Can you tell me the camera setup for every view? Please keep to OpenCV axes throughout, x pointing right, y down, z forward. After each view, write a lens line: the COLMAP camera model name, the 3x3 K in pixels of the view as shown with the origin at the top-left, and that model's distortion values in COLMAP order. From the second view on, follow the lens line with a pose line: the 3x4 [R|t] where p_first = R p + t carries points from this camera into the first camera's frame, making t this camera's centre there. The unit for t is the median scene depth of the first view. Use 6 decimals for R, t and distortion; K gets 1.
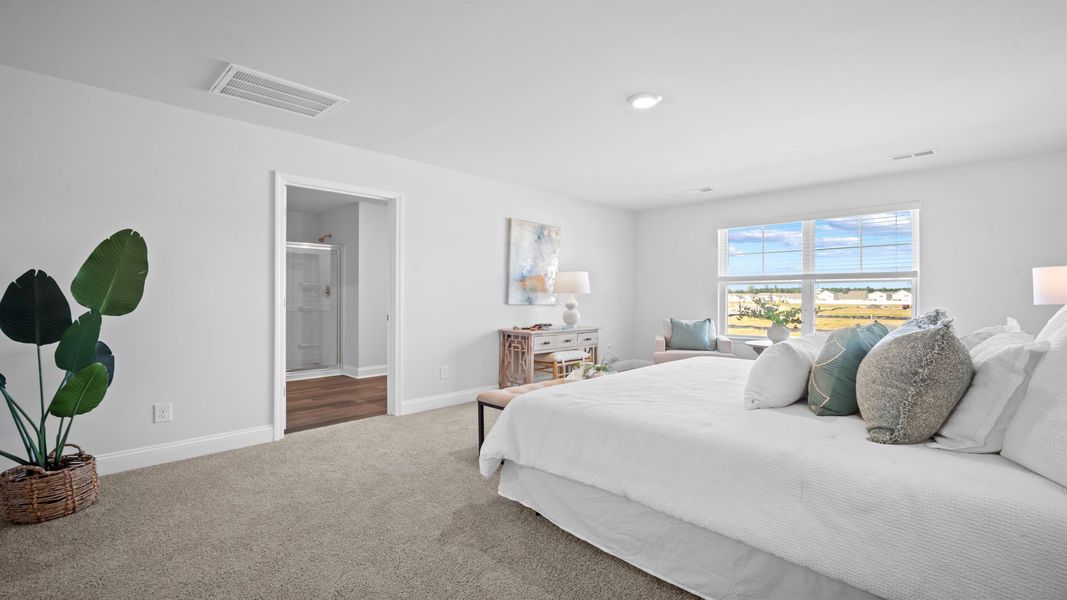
lens RADIAL K [[471.2, 0, 531.2], [0, 471.2, 300.0], [0, 0, 1]] dist [-0.012583, 0.001272]
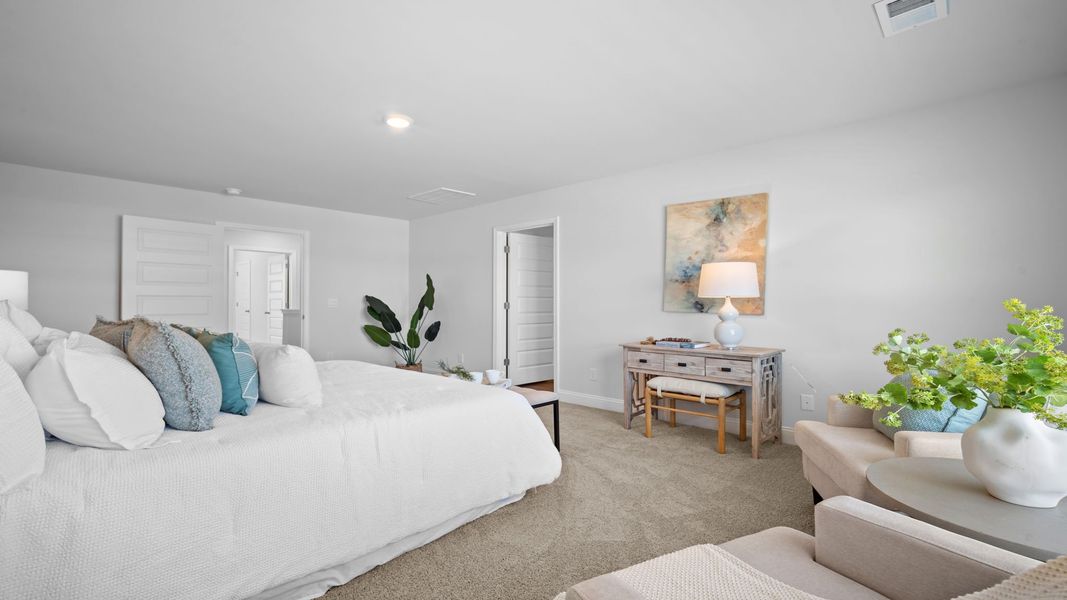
lens RADIAL K [[471.2, 0, 531.2], [0, 471.2, 300.0], [0, 0, 1]] dist [-0.012583, 0.001272]
pose [[-0.015917, -0.010709, -0.999816, 0.795553], [0.003690, 0.999935, -0.010770, -0.003747], [0.999866, -0.003861, -0.015877, 0.793842]]
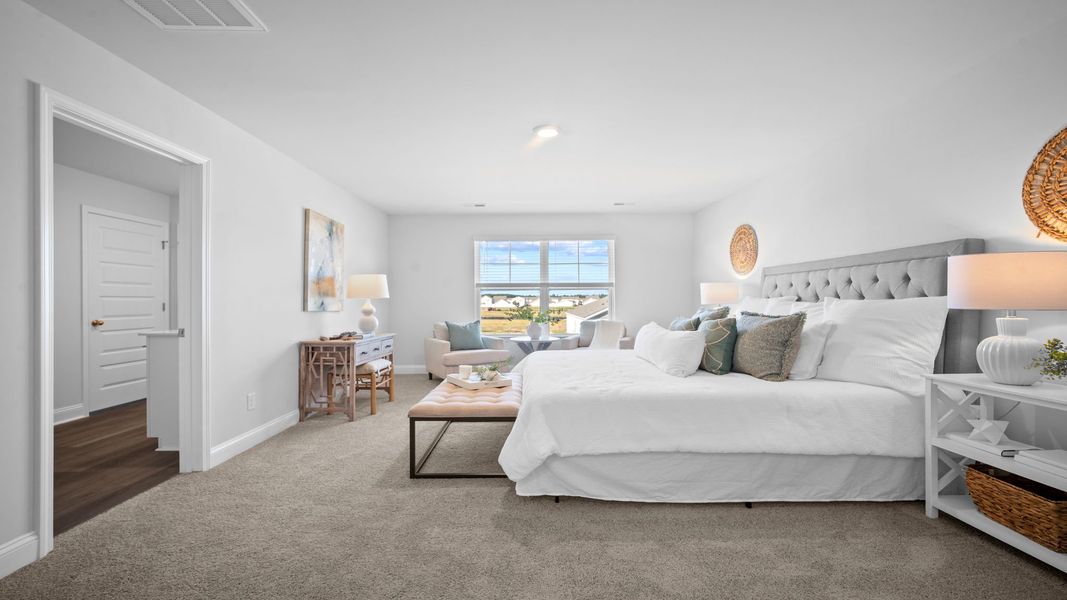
lens RADIAL K [[471.2, 0, 531.2], [0, 471.2, 300.0], [0, 0, 1]] dist [-0.012583, 0.001272]
pose [[0.705808, -0.002967, 0.708397, -0.369271], [0.010701, 0.999922, -0.006474, -0.001017], [-0.708322, 0.012150, 0.705785, 0.126057]]
